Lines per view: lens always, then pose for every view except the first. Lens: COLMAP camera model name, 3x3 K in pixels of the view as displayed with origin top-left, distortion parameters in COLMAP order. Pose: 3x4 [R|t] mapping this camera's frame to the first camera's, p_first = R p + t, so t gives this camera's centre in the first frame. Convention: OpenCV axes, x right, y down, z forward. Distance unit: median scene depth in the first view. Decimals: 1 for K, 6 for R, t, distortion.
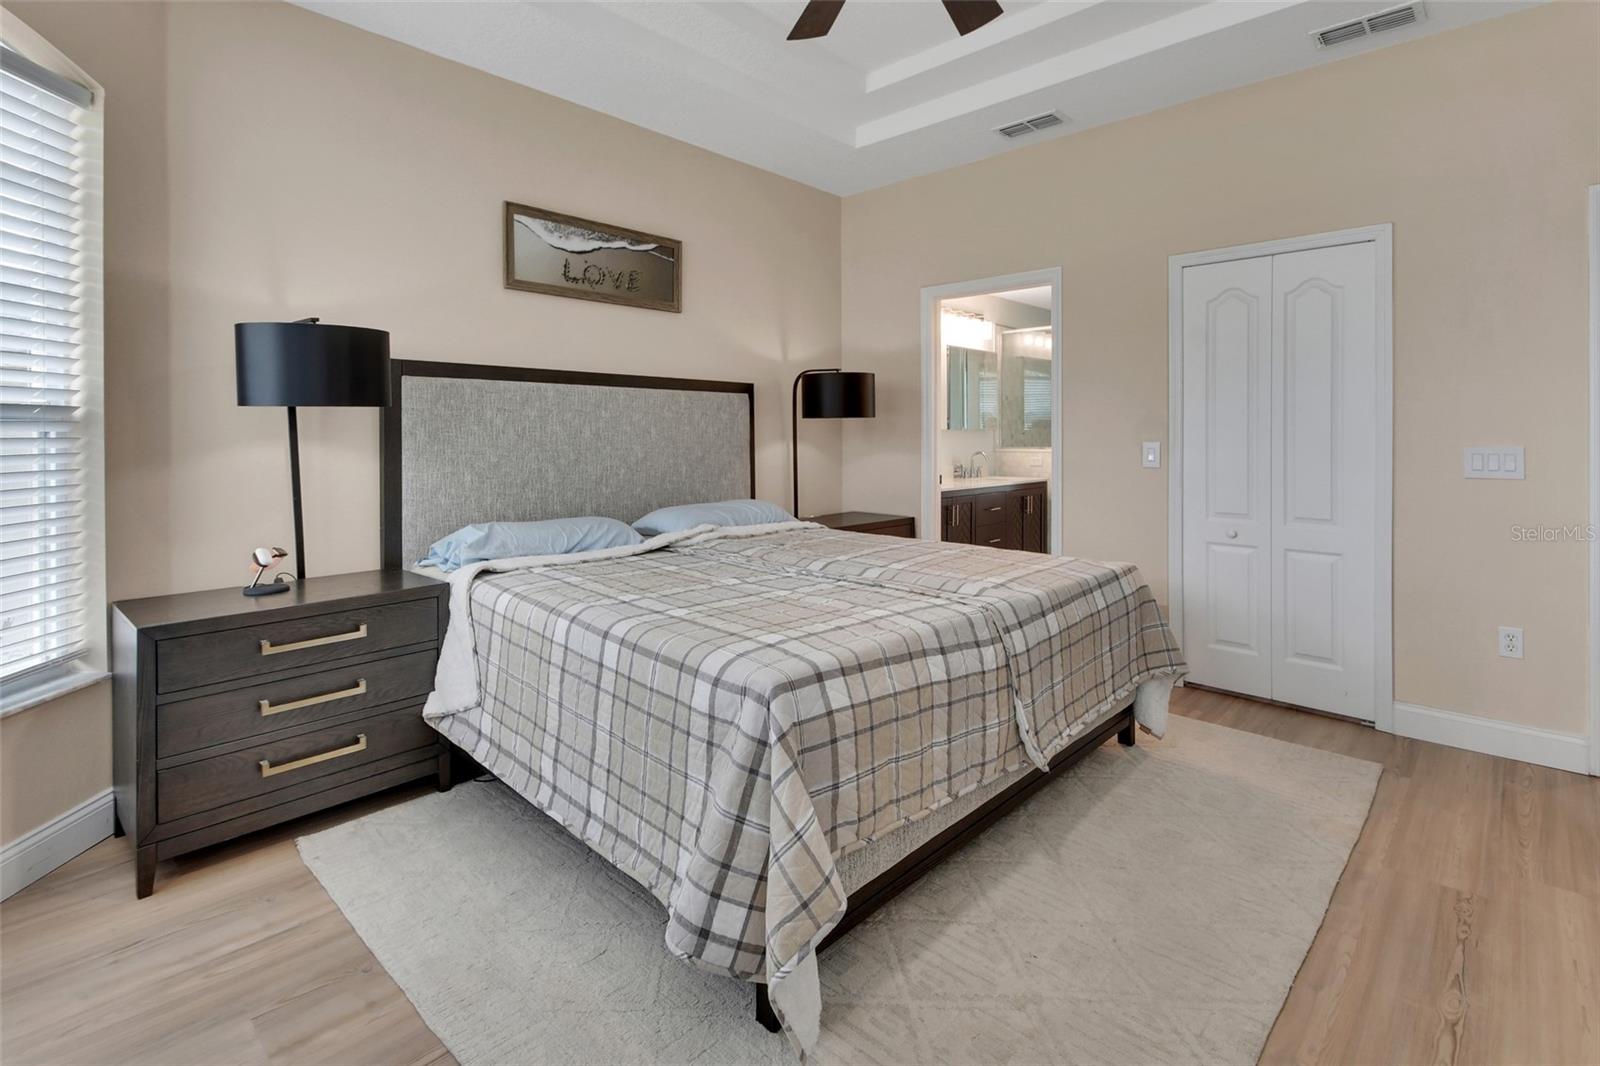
lens RADIAL K [[768.3, 0, 803.4], [0, 768.3, 446.9], [0, 0, 1]] dist [0.028478, -0.016741]
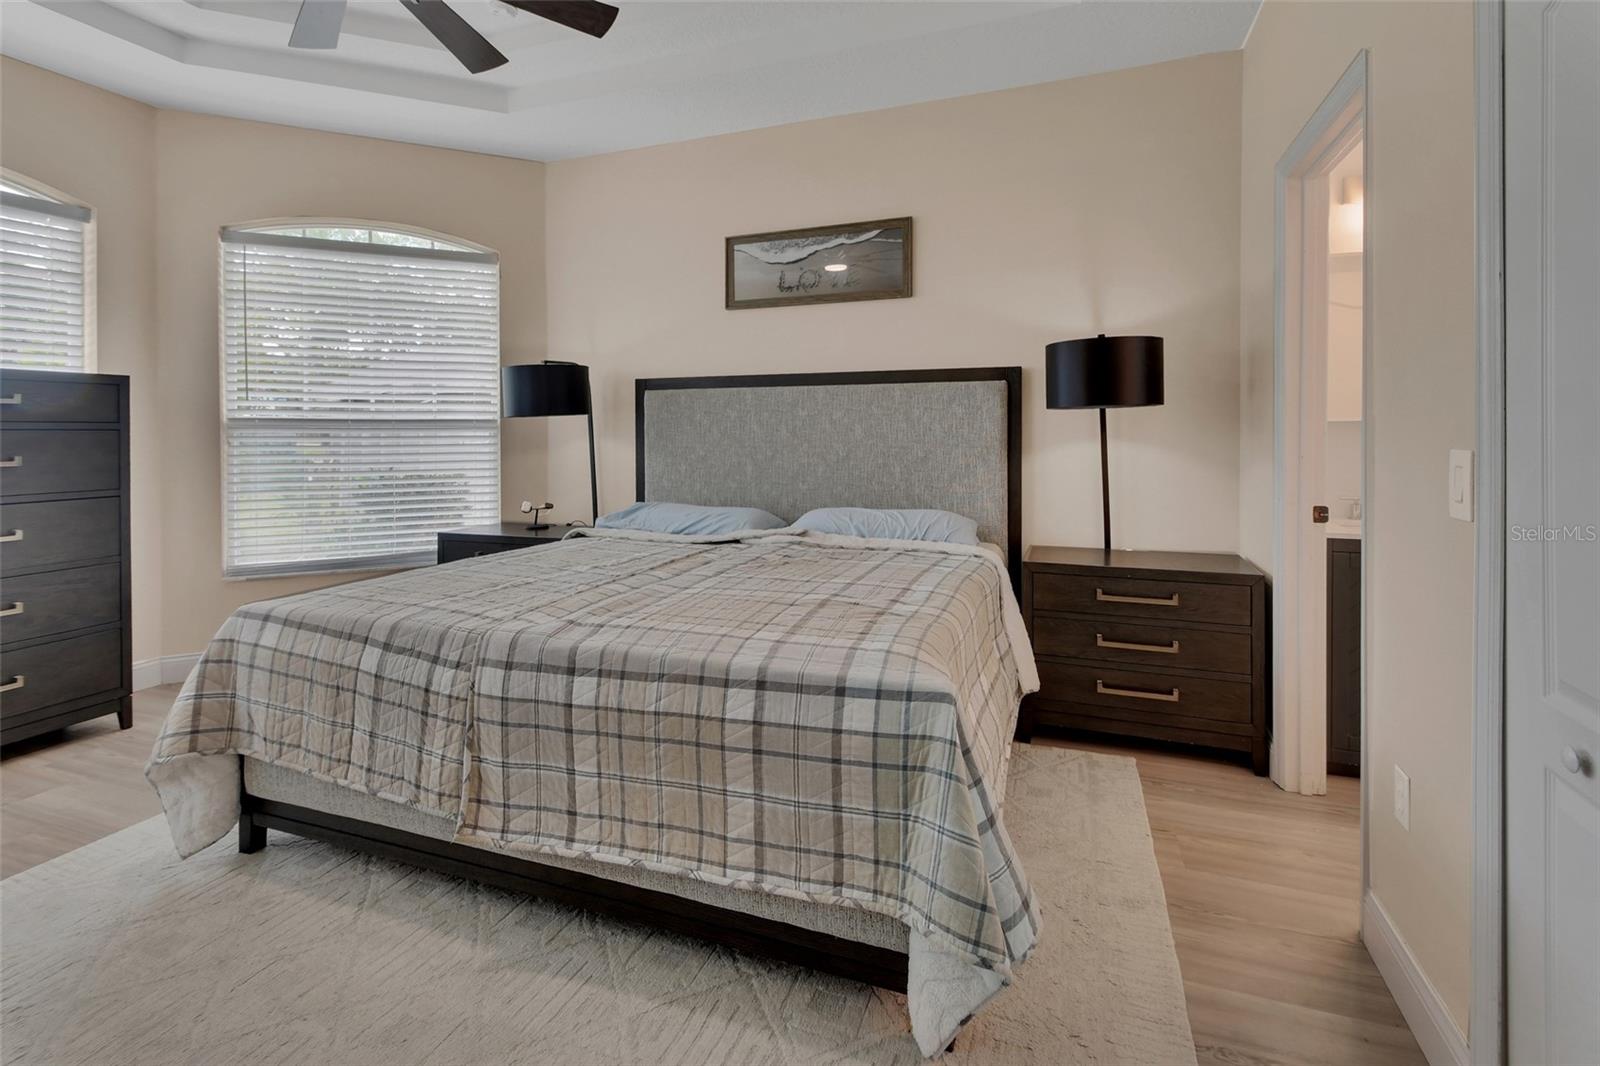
lens RADIAL K [[772.4, 0, 784.3], [0, 772.4, 450.8], [0, 0, 1]] dist [0.010249, -0.000687]
pose [[0.375664, 0.018309, -0.926575, 0.692326], [-0.012700, 0.999813, 0.014607, -0.006391], [0.926669, 0.006280, 0.375826, 0.582662]]
